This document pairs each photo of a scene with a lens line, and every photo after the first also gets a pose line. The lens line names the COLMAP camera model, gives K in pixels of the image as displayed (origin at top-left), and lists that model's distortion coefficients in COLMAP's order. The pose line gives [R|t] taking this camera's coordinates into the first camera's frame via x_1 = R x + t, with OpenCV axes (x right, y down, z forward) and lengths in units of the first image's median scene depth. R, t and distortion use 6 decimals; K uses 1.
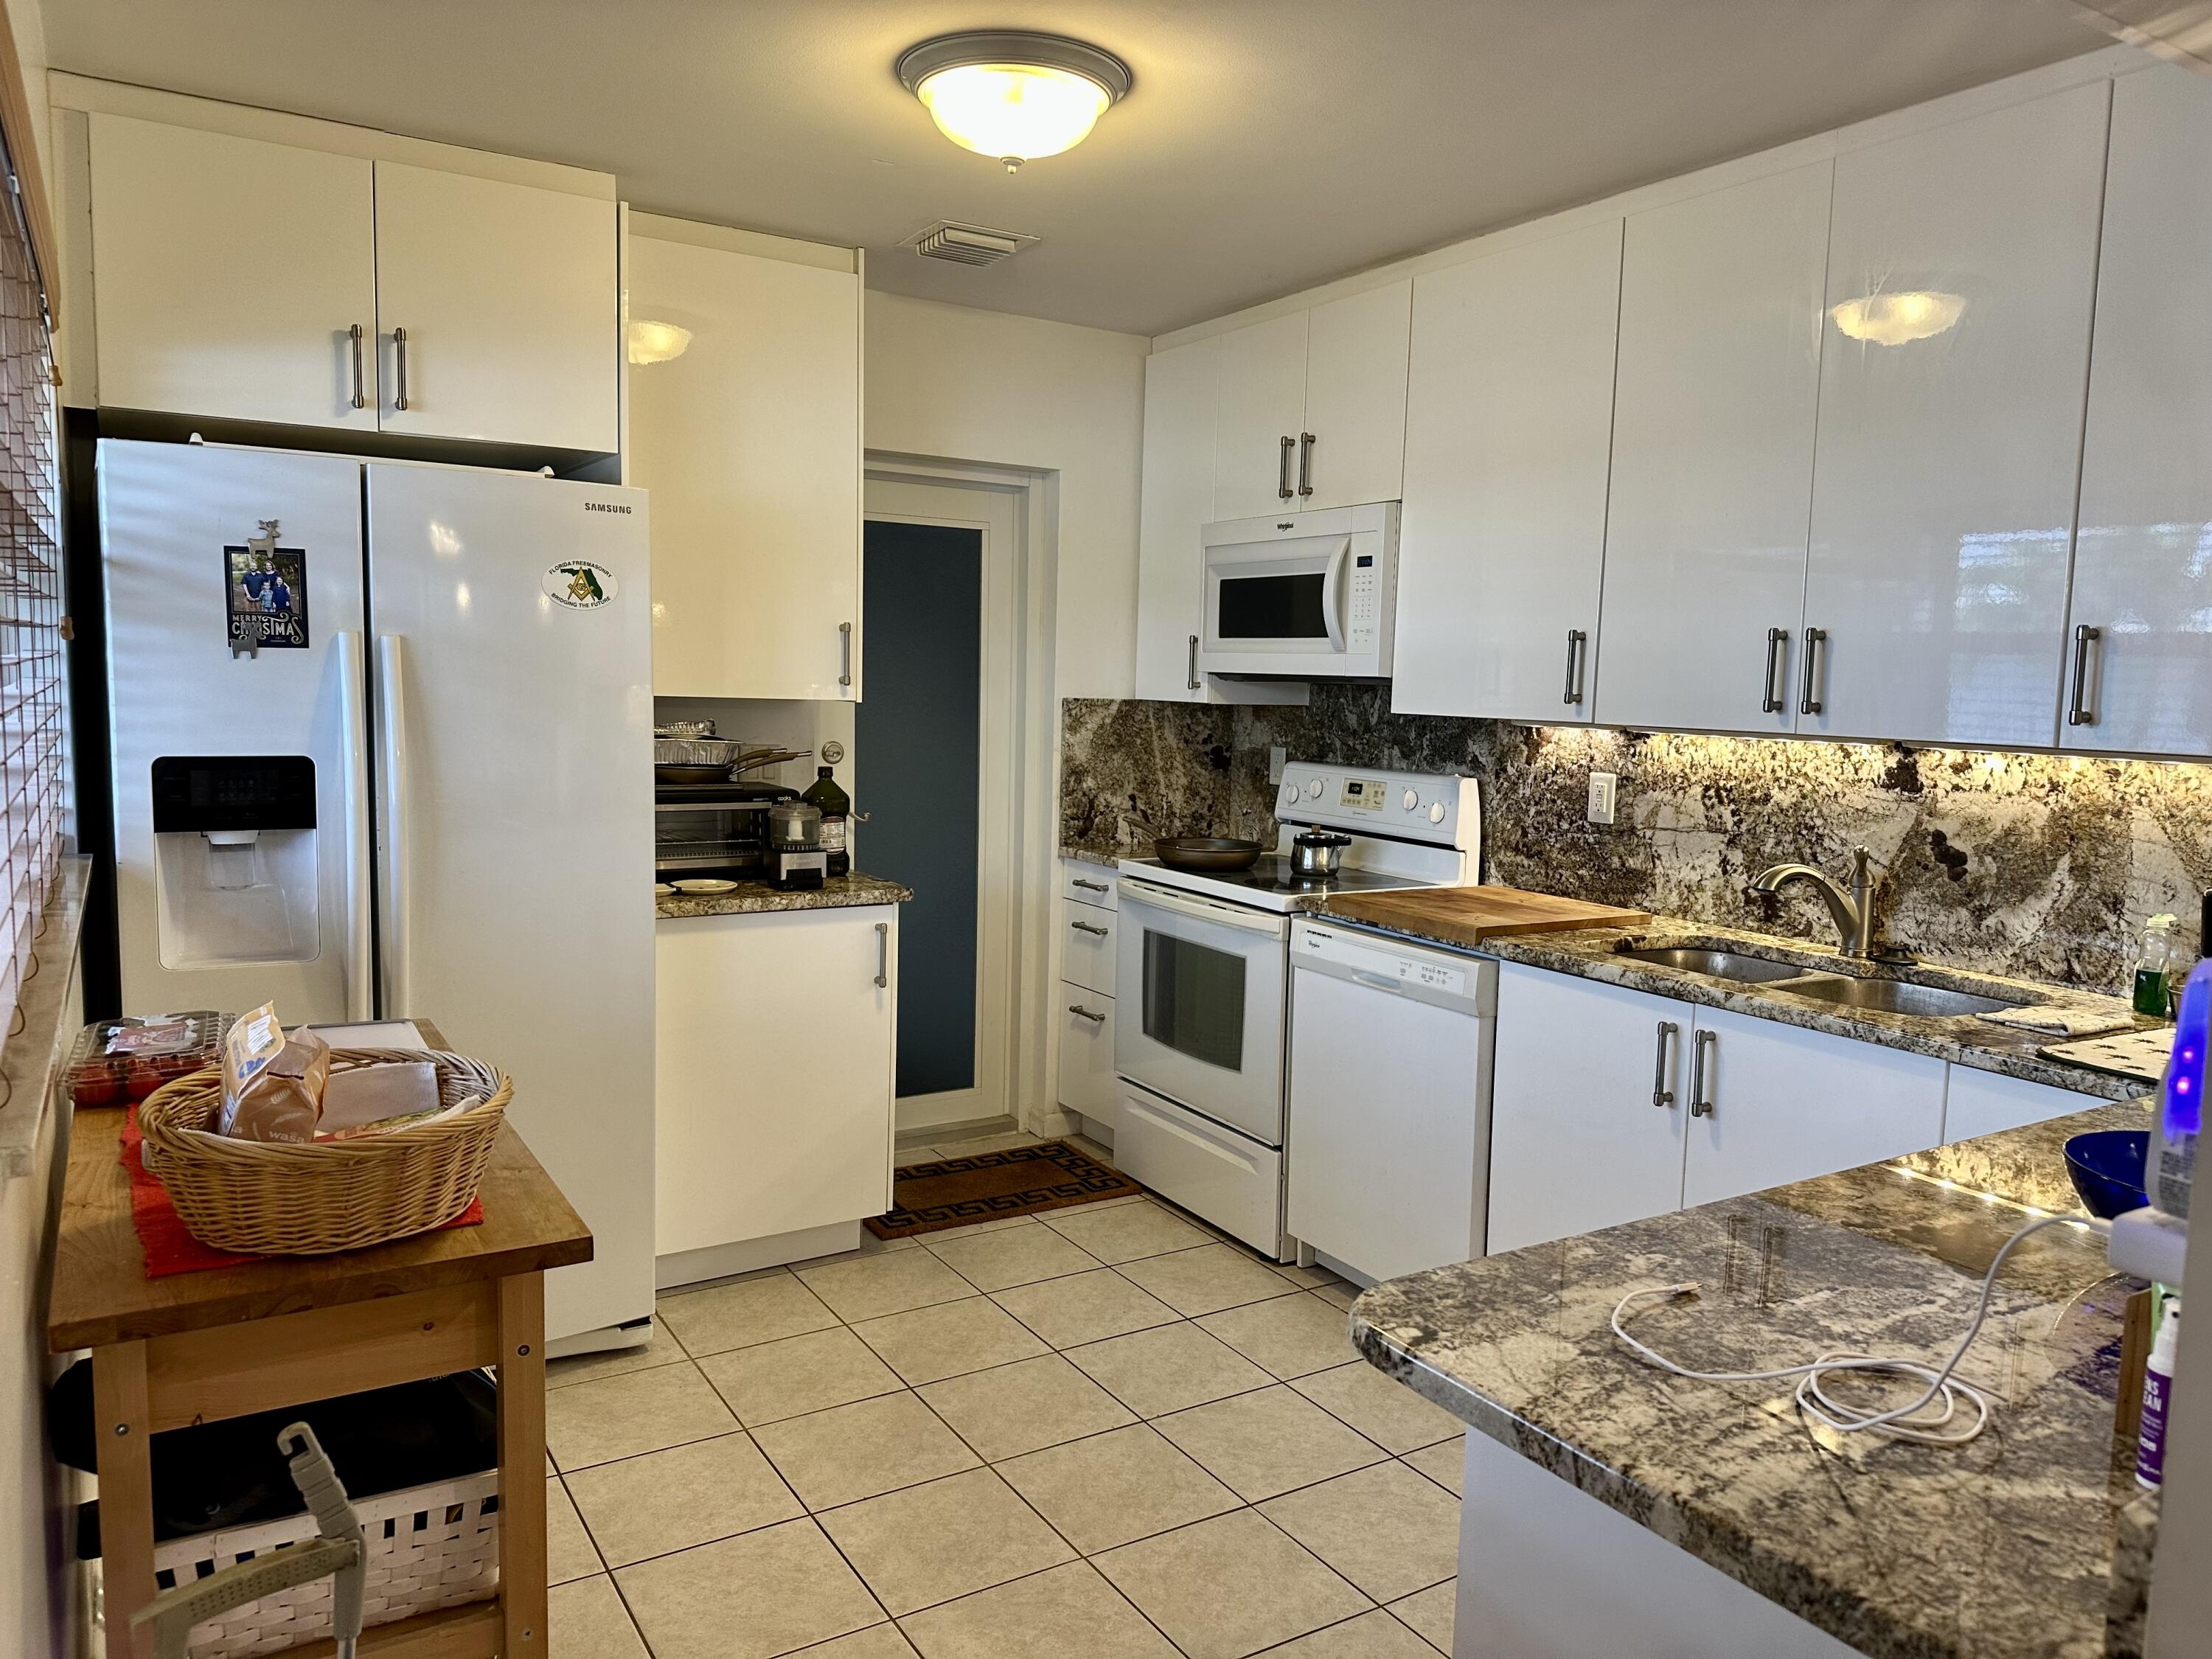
lens RADIAL K [[1504.2, 0, 1106.0], [0, 1504.2, 829.5], [0, 0, 1]] dist [0.049367, -0.109789]
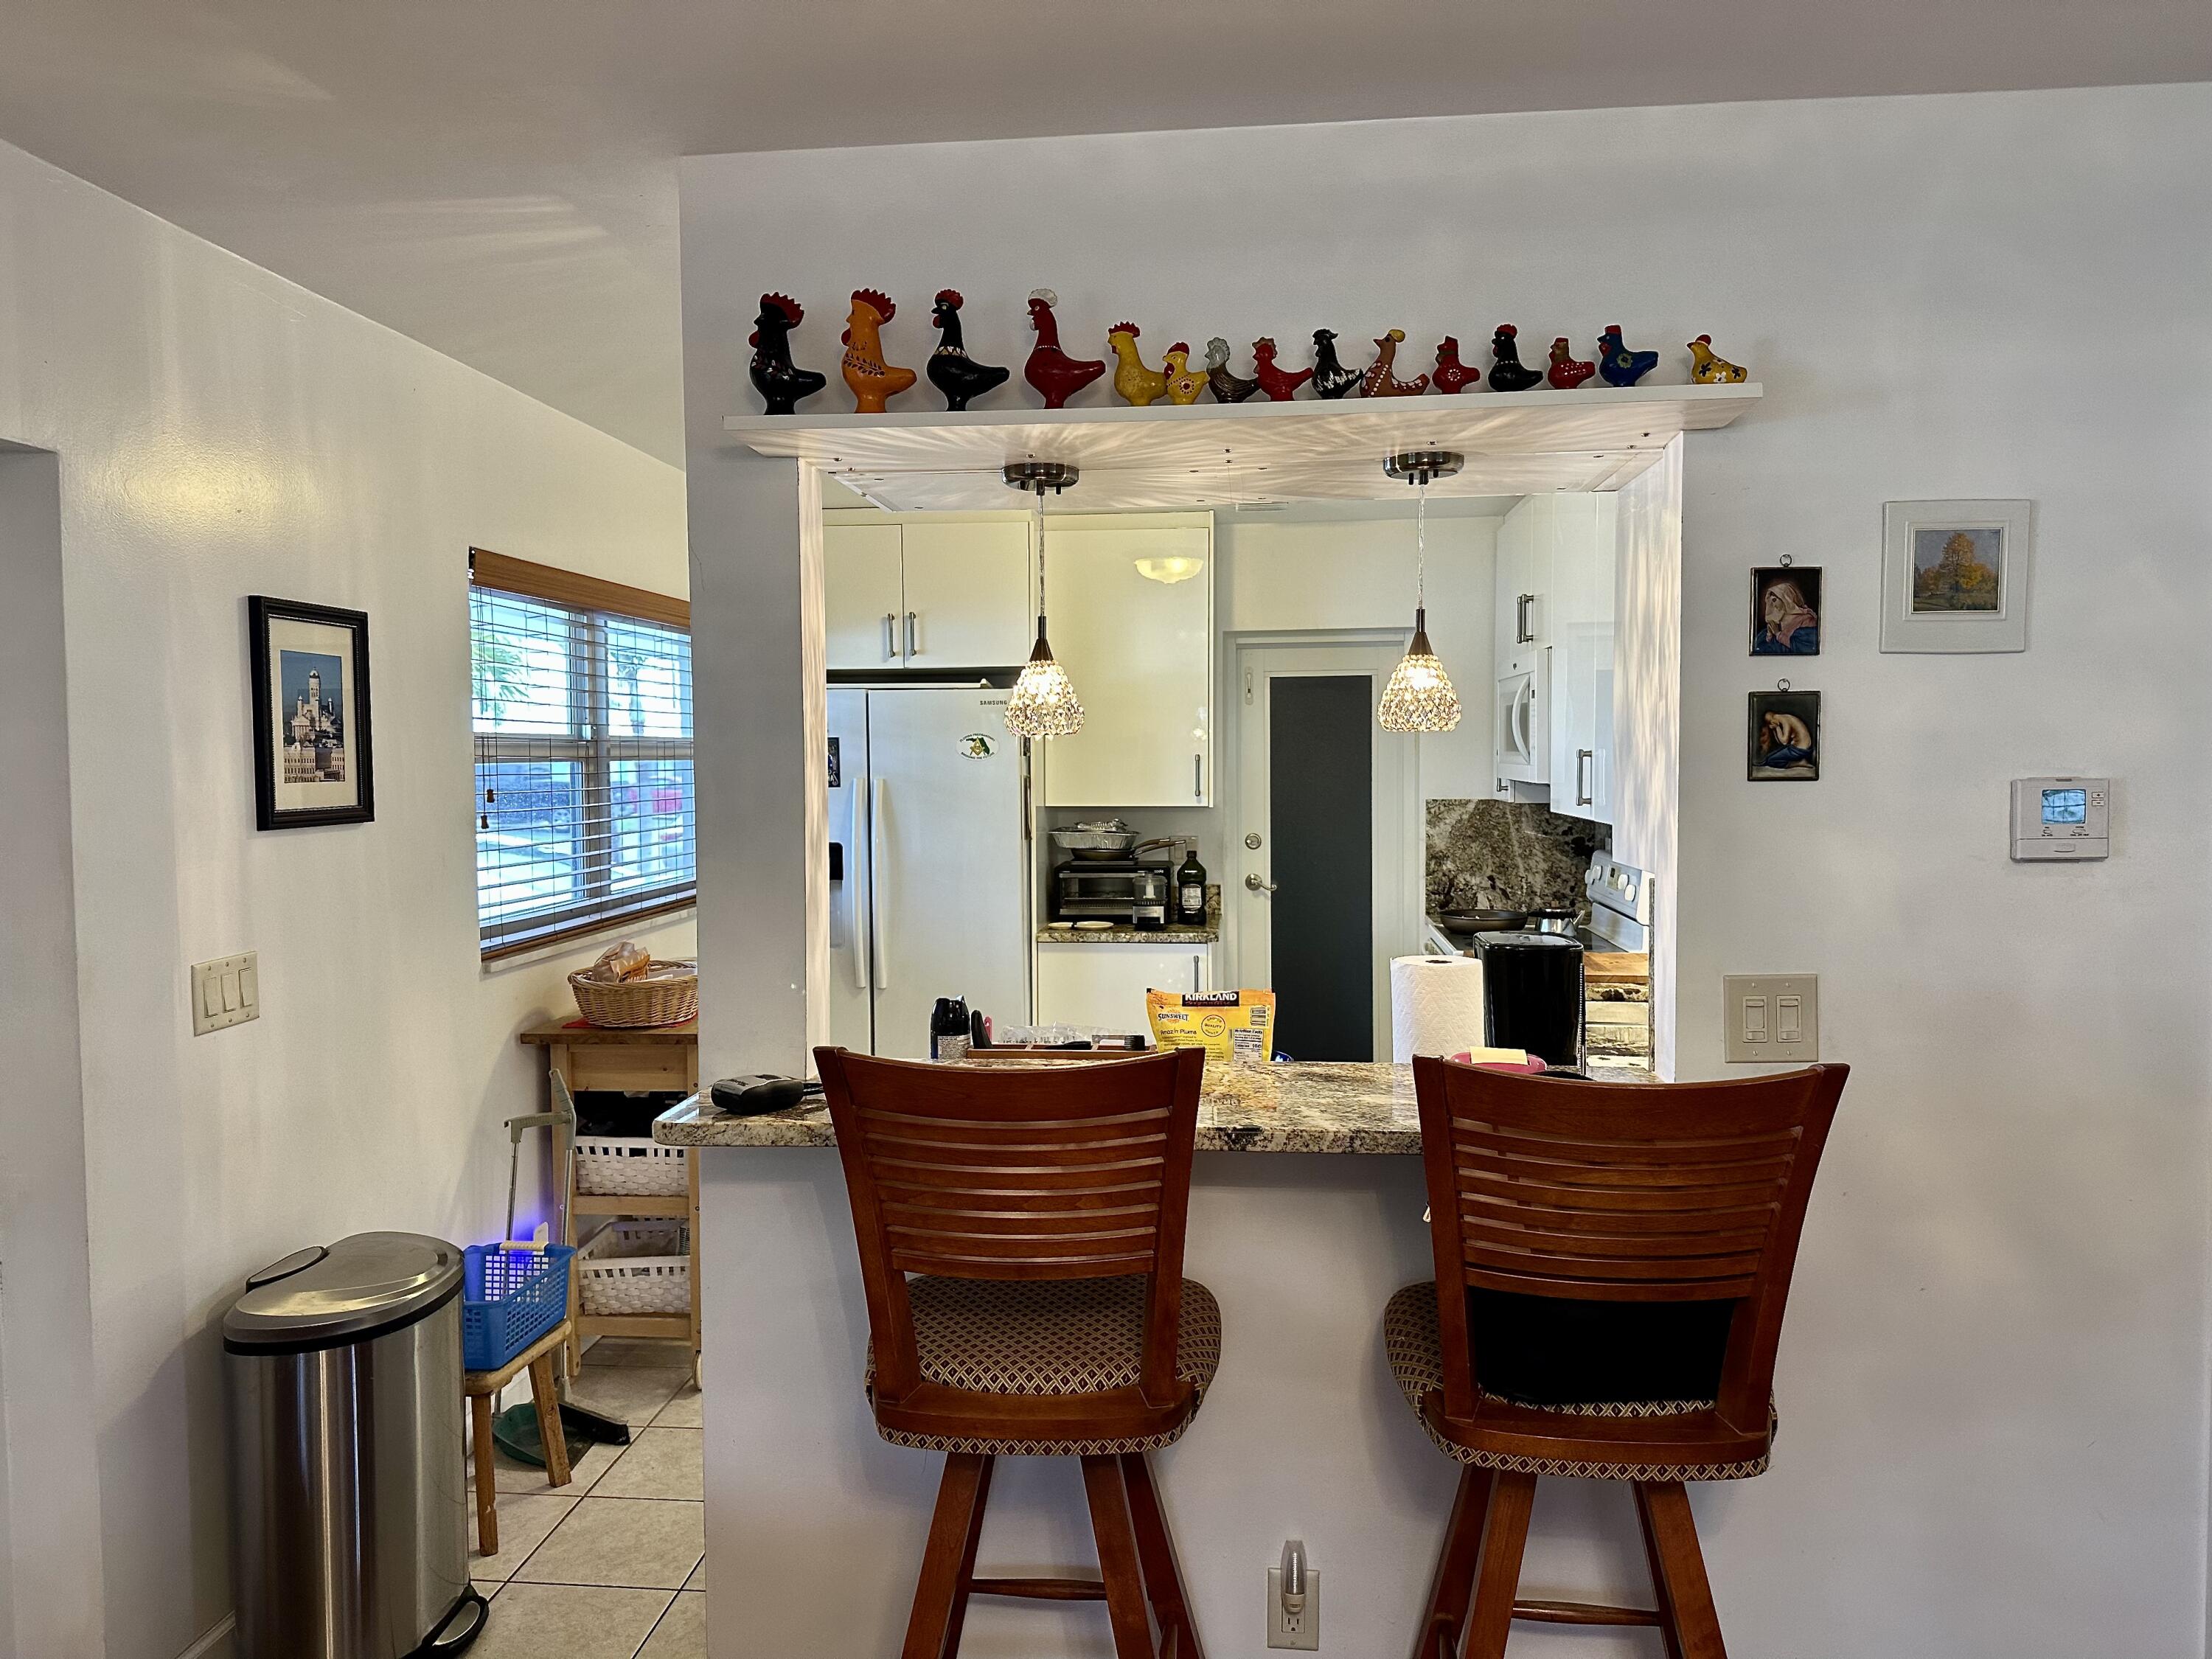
lens RADIAL K [[1504.2, 0, 1106.0], [0, 1504.2, 829.5], [0, 0, 1]] dist [0.049367, -0.109789]
pose [[0.767535, -0.000339, -0.641007, 0.584906], [-0.035915, 0.998406, -0.043533, 0.004293], [0.640000, 0.056435, 0.766299, -0.162759]]
